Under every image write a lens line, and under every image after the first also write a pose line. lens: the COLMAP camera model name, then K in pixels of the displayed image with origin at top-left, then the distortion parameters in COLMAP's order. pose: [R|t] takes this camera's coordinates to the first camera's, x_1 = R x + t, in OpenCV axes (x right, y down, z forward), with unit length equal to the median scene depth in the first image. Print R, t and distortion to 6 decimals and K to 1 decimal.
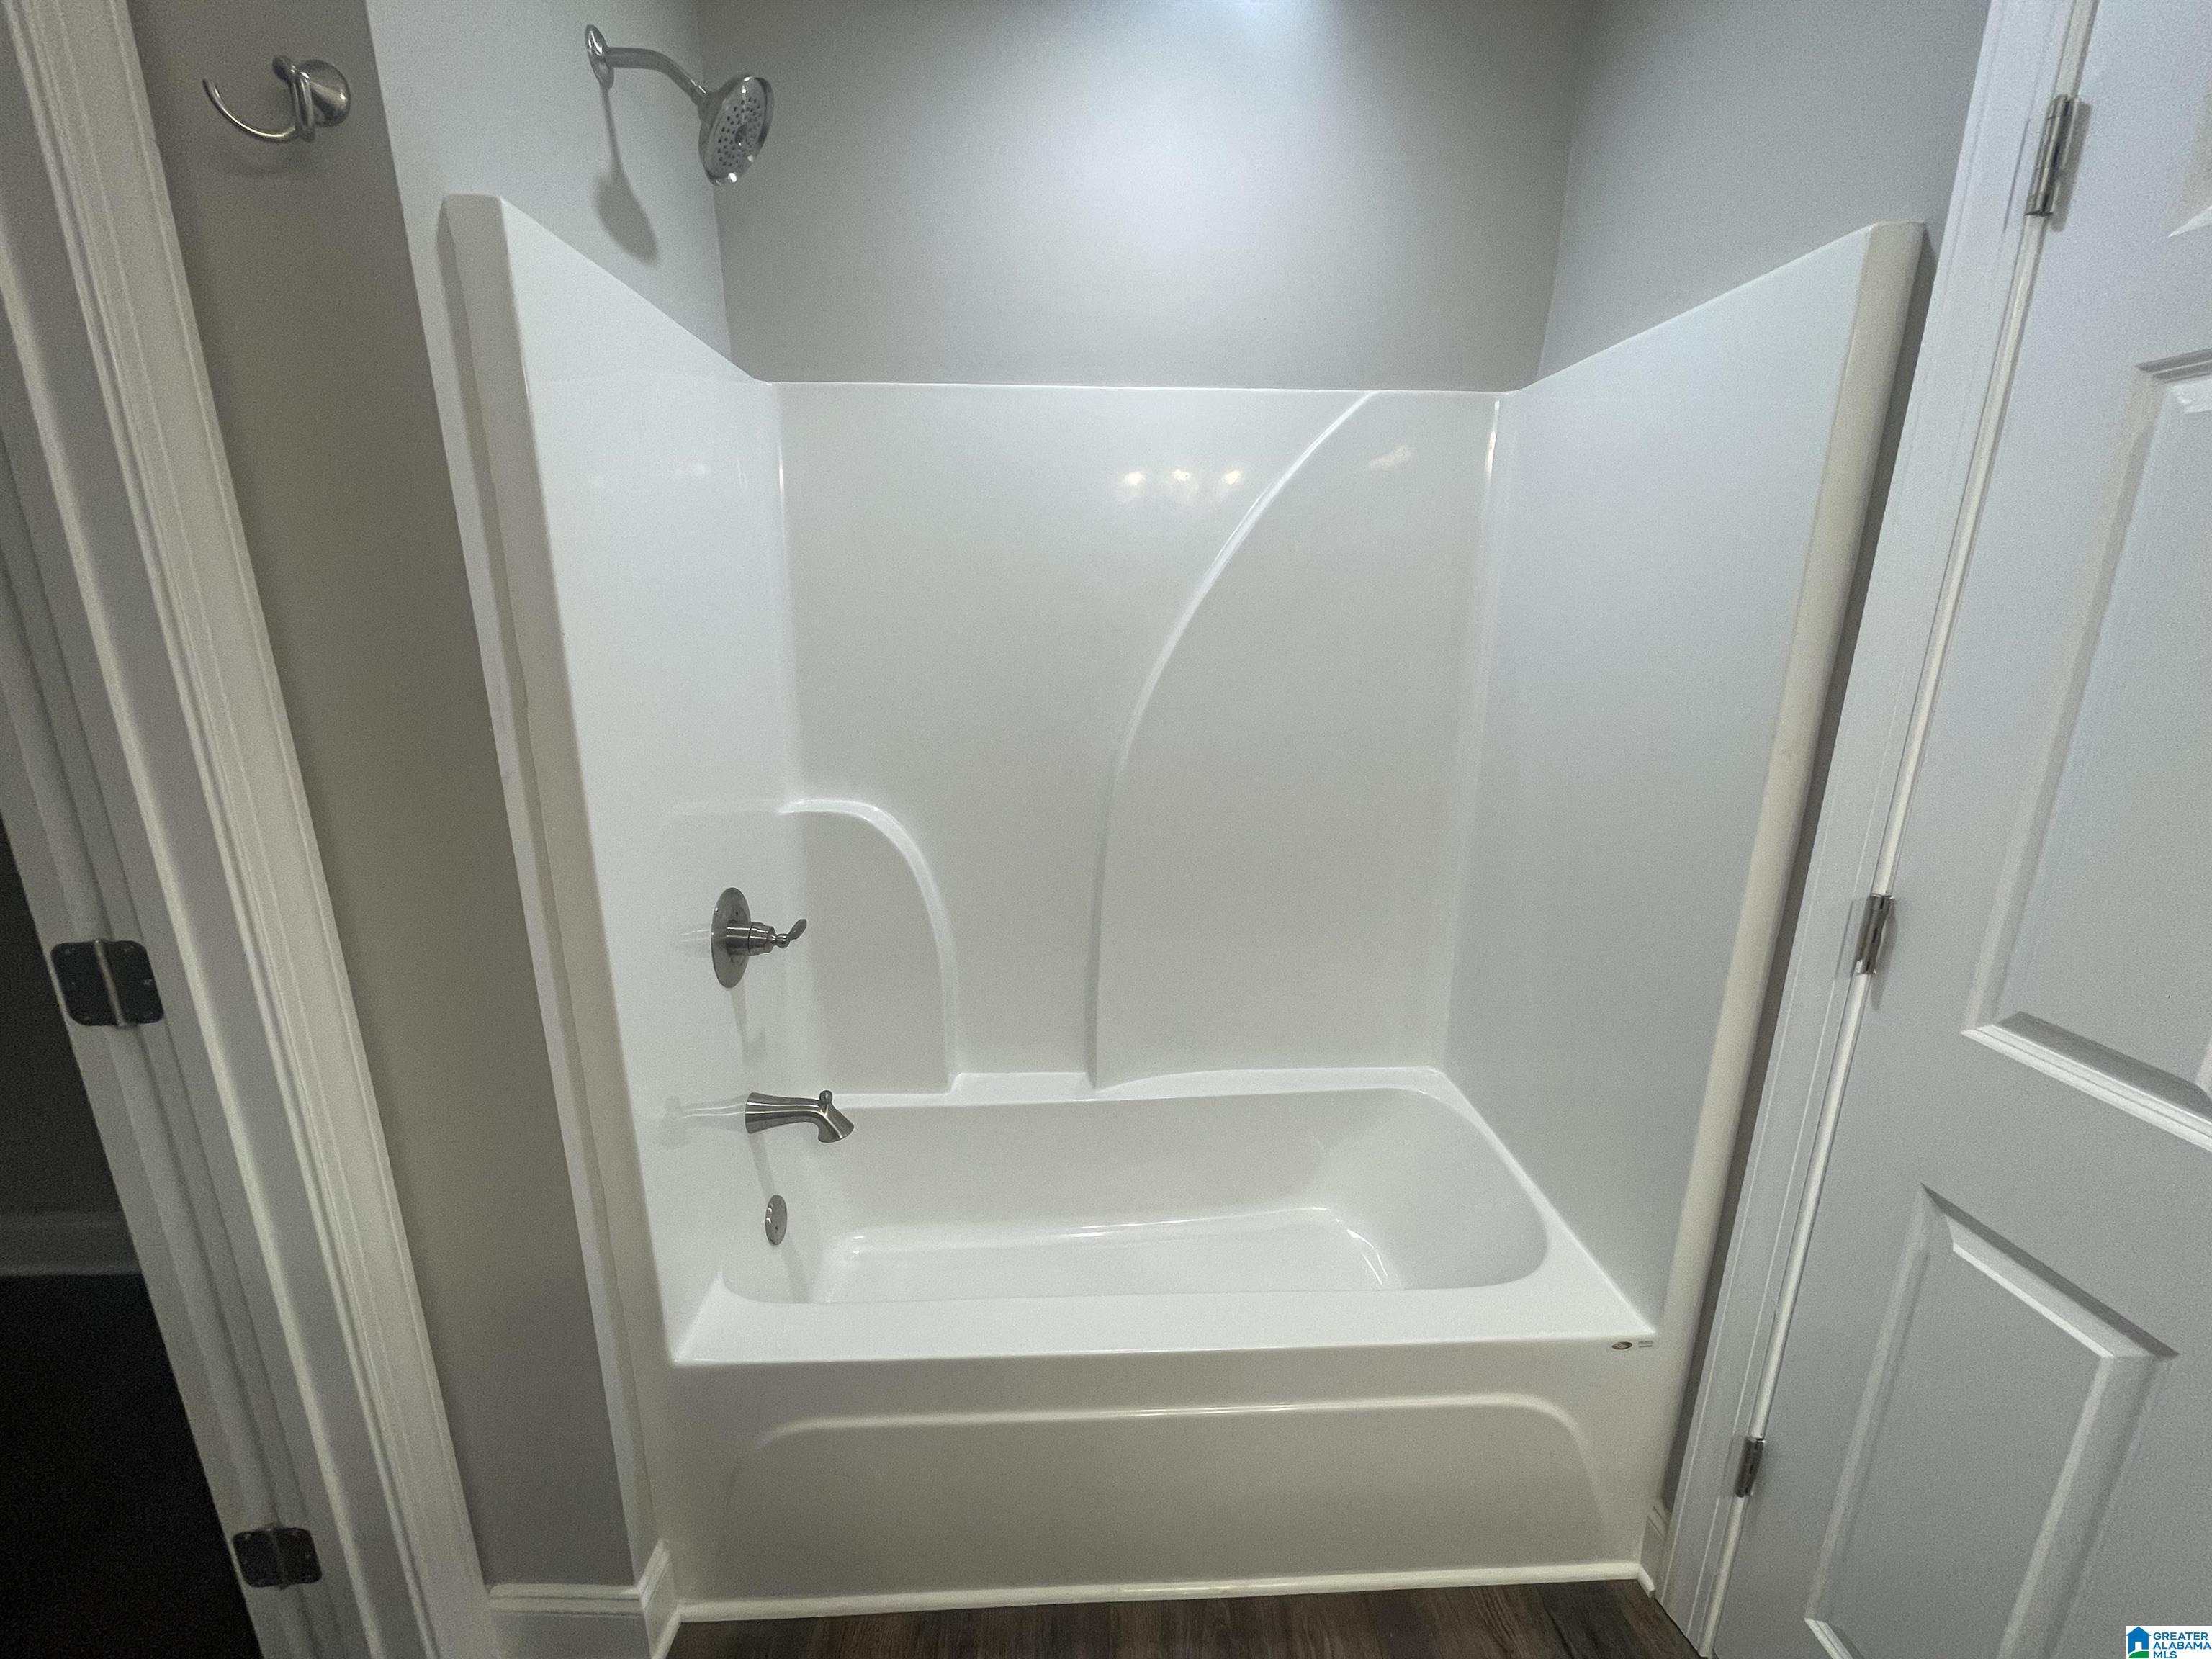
lens RADIAL K [[892.1, 0, 1103.8], [0, 892.1, 834.8], [0, 0, 1]] dist [-0.011788, 0.000842]
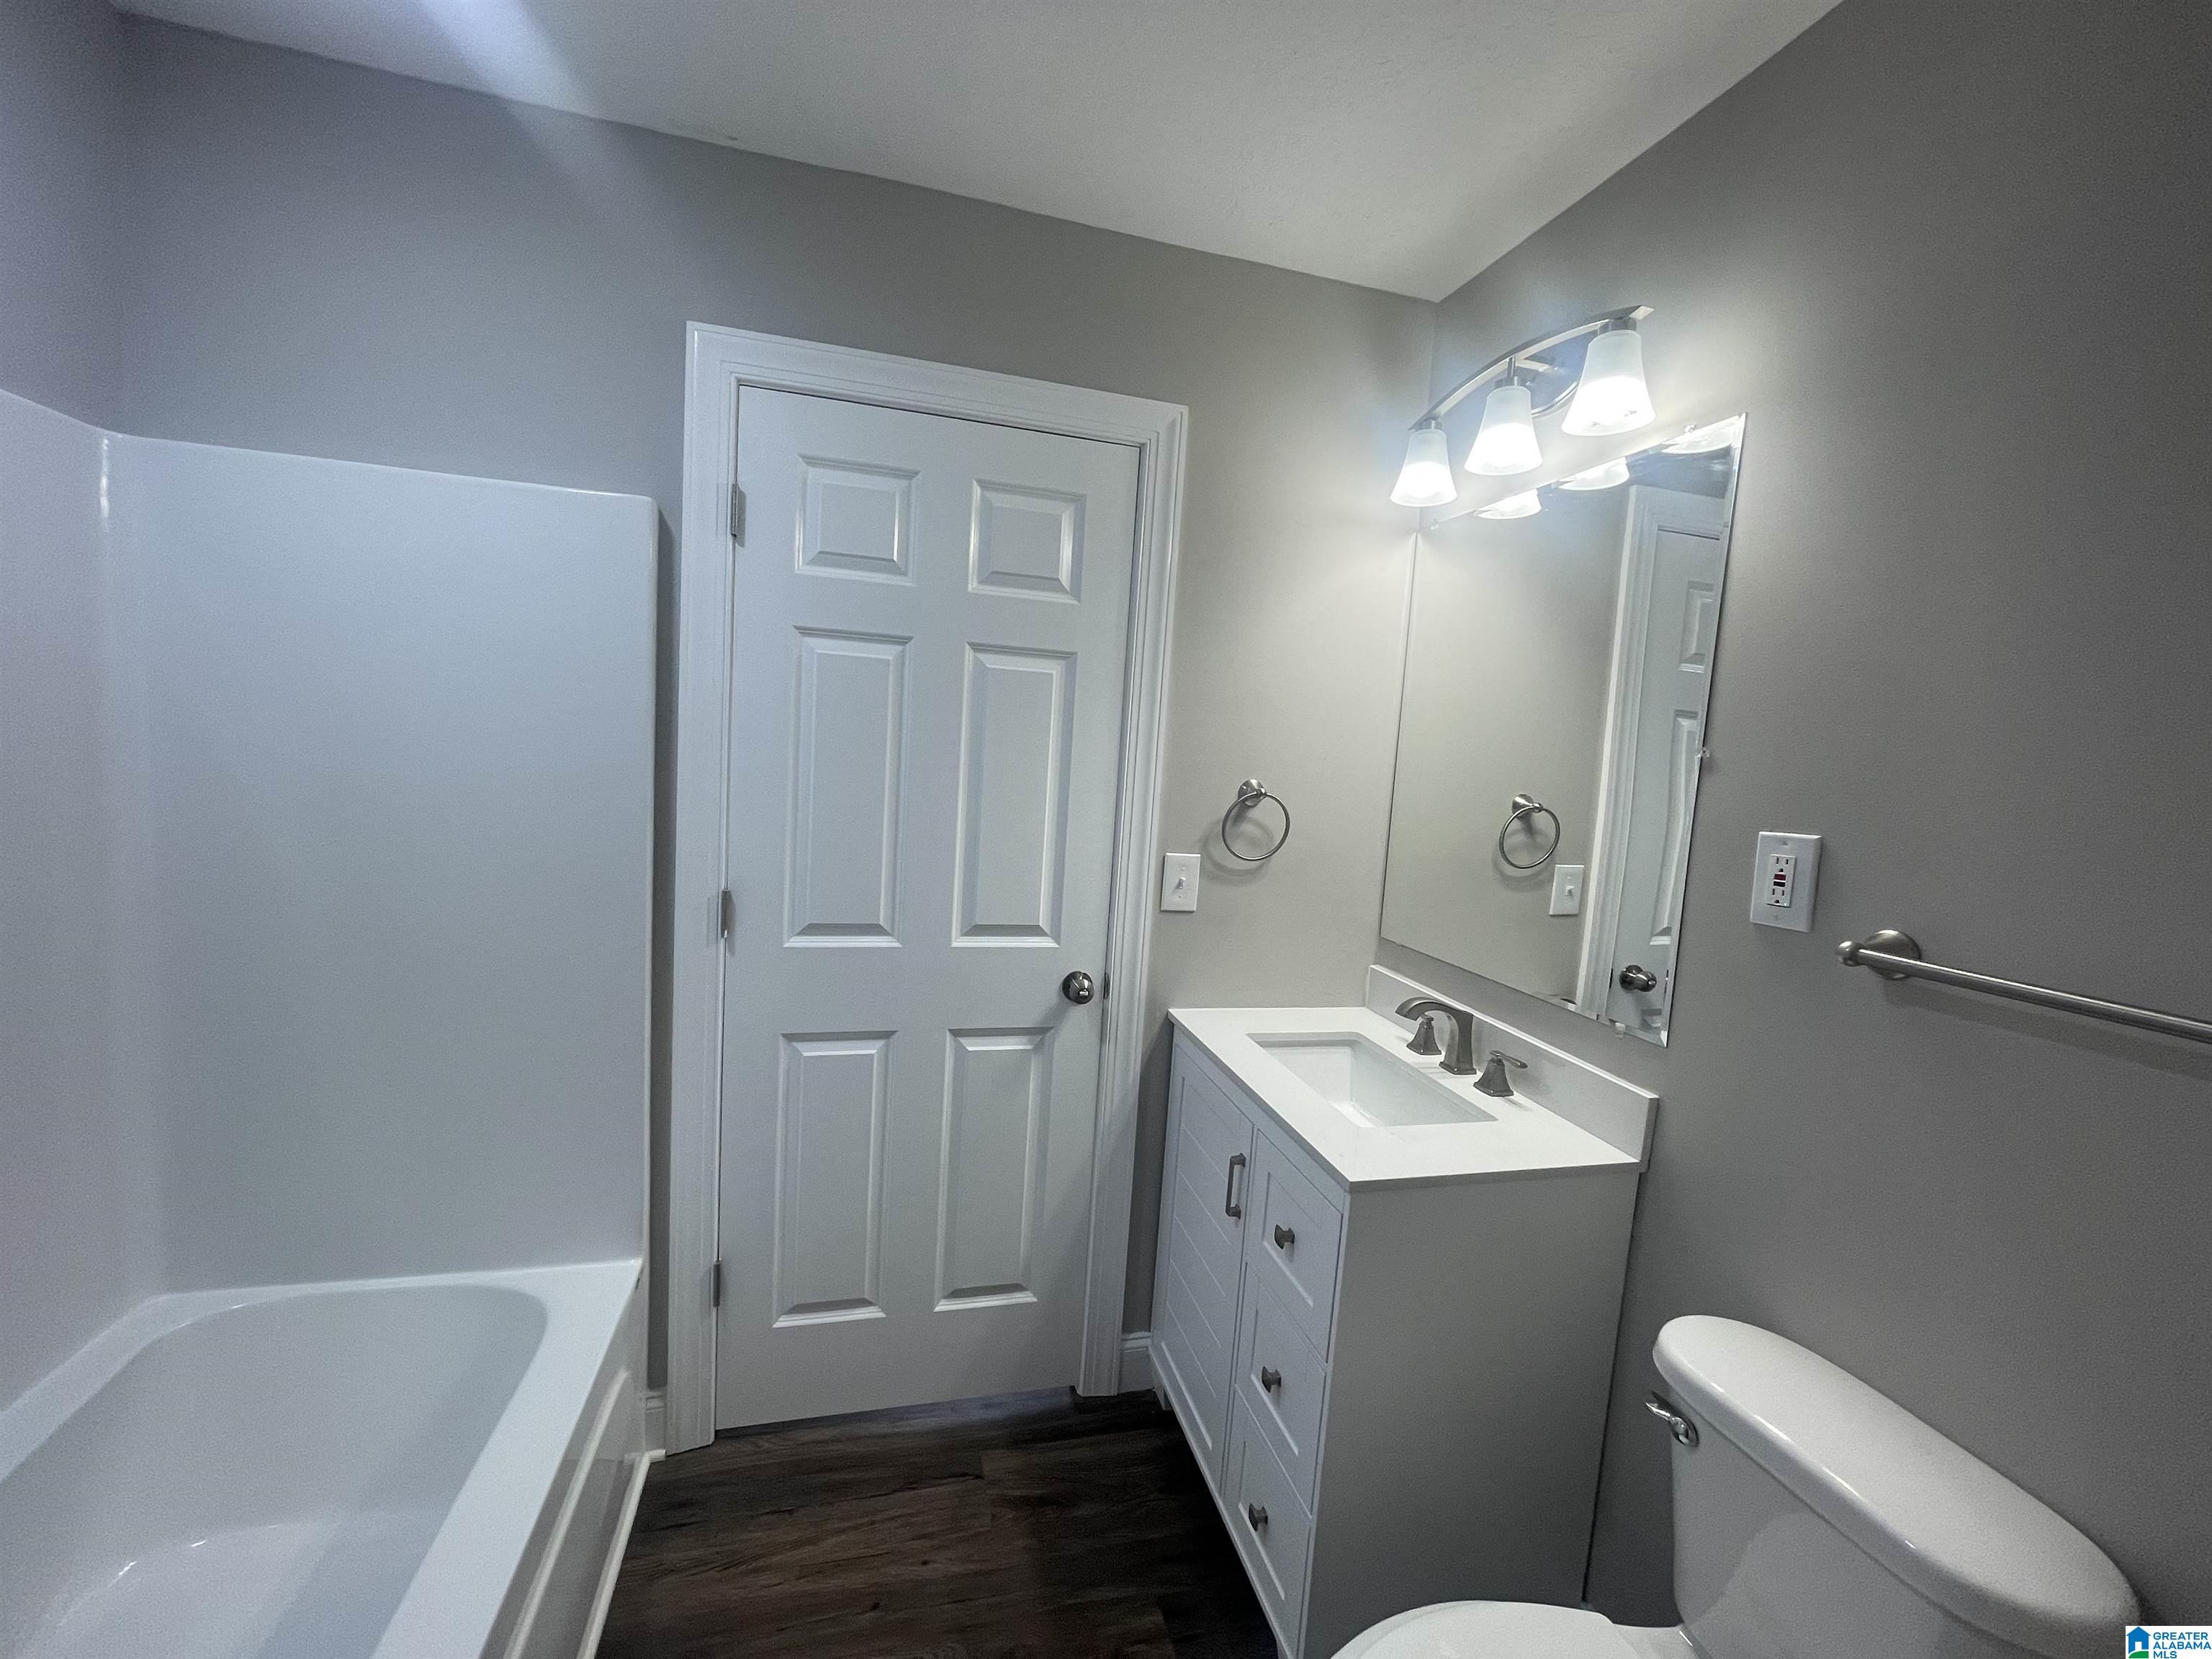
lens RADIAL K [[892.1, 0, 1106.7], [0, 892.1, 830.7], [0, 0, 1]] dist [-0.011788, 0.000842]
pose [[-0.229567, -0.110184, 0.967036, -1.012195], [0.175456, 0.972609, 0.152470, -0.188396], [-0.957348, 0.204674, -0.203946, 0.647752]]
